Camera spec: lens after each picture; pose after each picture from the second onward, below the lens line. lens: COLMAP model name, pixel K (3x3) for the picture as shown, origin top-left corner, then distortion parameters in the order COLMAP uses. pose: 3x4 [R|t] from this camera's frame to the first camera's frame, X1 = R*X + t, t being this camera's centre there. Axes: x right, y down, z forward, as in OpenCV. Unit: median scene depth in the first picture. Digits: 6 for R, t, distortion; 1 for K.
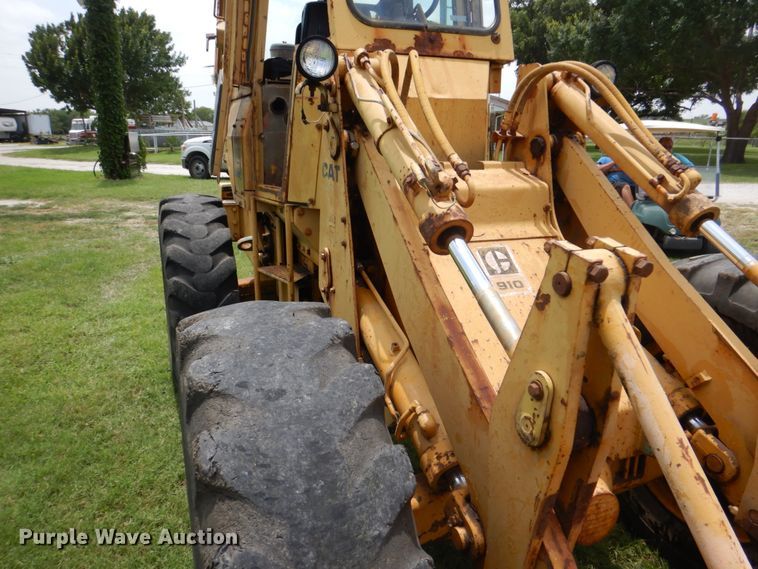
lens RADIAL K [[542.5, 0, 374.6], [0, 542.5, 279.0], [0, 0, 1]] dist [0.012395, -0.013098]
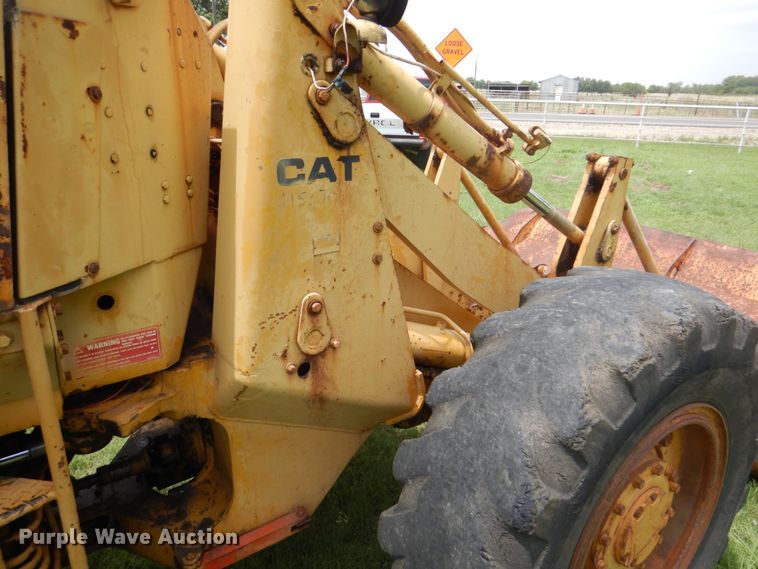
lens RADIAL K [[542.5, 0, 382.3], [0, 542.5, 277.3], [0, 0, 1]] dist [0.012395, -0.013098]
pose [[-0.227000, -0.324188, 0.918353, -1.037940], [0.241596, 0.894749, 0.375573, -0.447063], [-0.943452, 0.307126, -0.124786, 1.543344]]
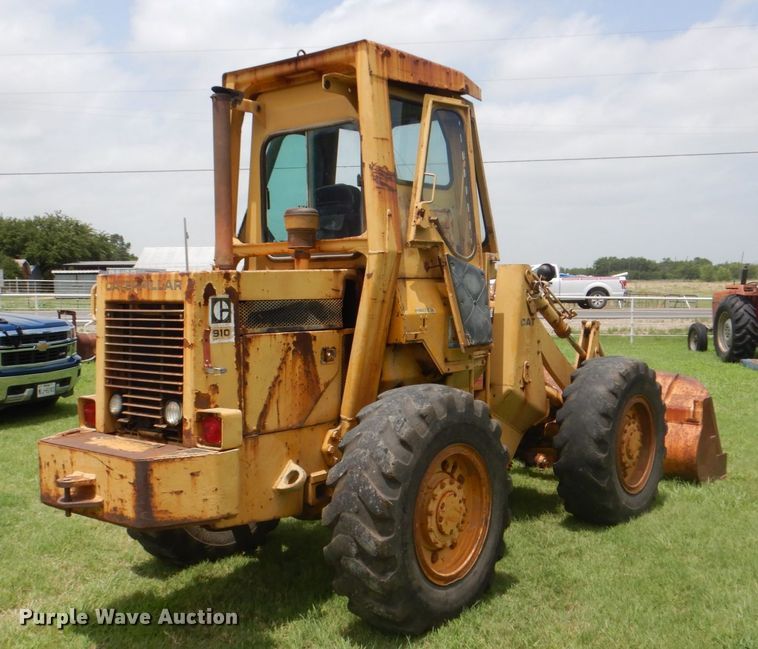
lens RADIAL K [[844.7, 0, 366.3], [0, 844.7, 344.7], [0, 0, 1]] dist [0.012374, 0.000000]
pose [[-0.478901, -0.067990, 0.875232, -3.755470], [0.231389, 0.951964, 0.200560, -1.306201], [-0.846825, 0.298568, -0.440164, 4.295760]]
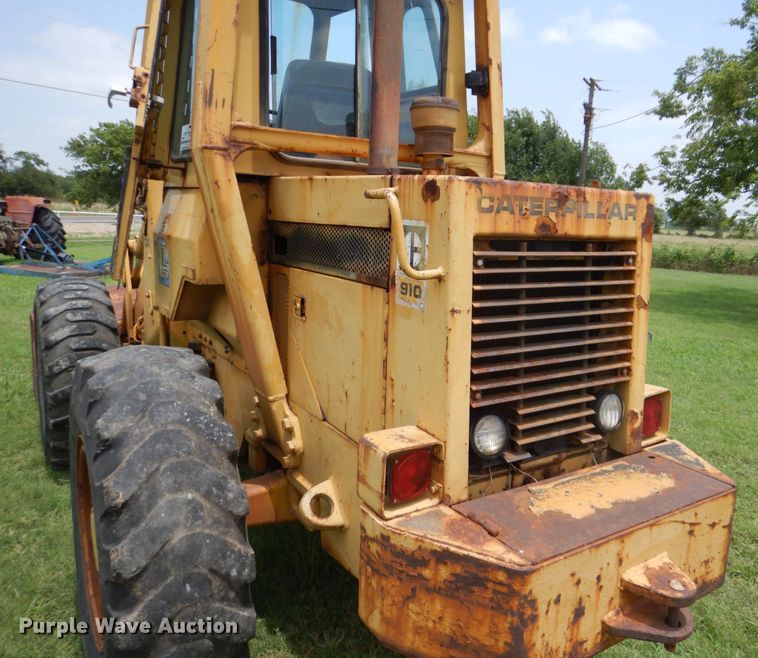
lens RADIAL K [[626.3, 0, 438.2], [0, 626.3, 321.9], [0, 0, 1]] dist [0.027200, -0.031588]
pose [[-0.974966, -0.018459, -0.221587, -0.065387], [-0.109970, 0.906168, 0.408371, -1.364799], [0.193257, 0.422515, -0.885513, 4.745198]]
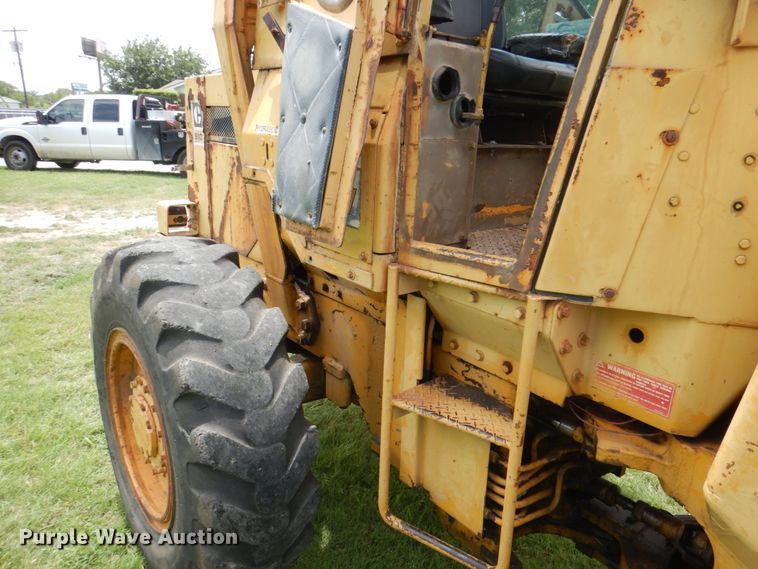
lens RADIAL K [[542.5, 0, 373.6], [0, 542.5, 282.7], [0, 0, 1]] dist [0.012395, -0.013098]
pose [[0.957058, -0.056719, 0.284292, -0.811858], [0.047745, 0.998121, 0.038405, -0.330844], [-0.285937, -0.023182, 0.957968, 1.121416]]
